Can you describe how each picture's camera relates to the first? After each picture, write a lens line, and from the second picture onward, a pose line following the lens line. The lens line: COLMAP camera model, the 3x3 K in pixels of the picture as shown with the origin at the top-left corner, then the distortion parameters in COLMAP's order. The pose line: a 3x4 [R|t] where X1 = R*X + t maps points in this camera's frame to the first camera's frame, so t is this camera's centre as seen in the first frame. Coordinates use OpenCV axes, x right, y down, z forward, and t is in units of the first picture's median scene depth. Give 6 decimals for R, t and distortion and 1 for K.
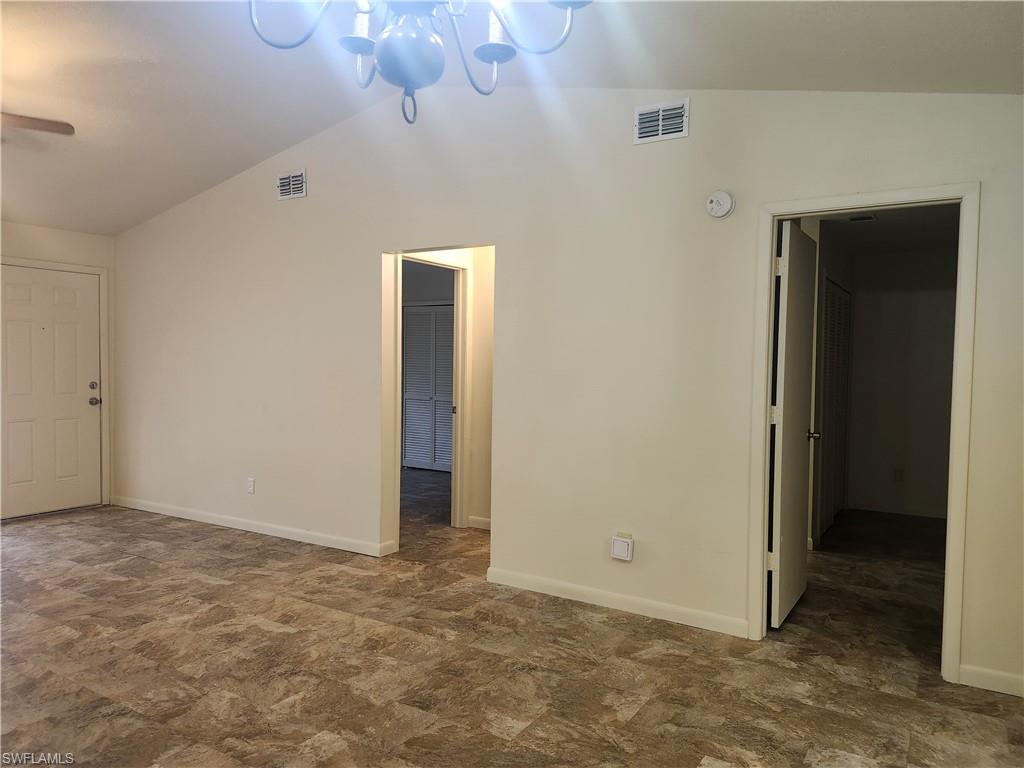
lens RADIAL K [[720.3, 0, 511.8], [0, 720.3, 384.4], [0, 0, 1]] dist [0.000634, -0.005914]
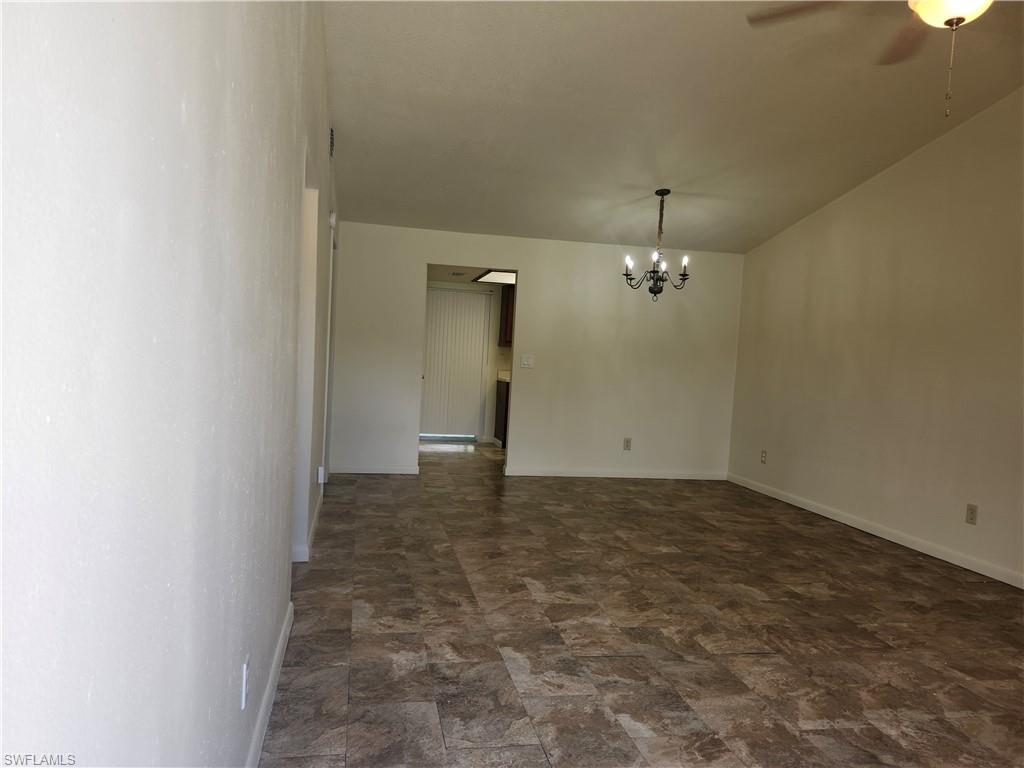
lens RADIAL K [[720.3, 0, 511.0], [0, 720.3, 384.4], [0, 0, 1]] dist [0.000634, -0.005914]
pose [[-0.693431, -0.076111, 0.716491, -1.021715], [-0.025036, 0.996350, 0.081609, -0.044161], [-0.720088, 0.038652, -0.692806, 1.712298]]
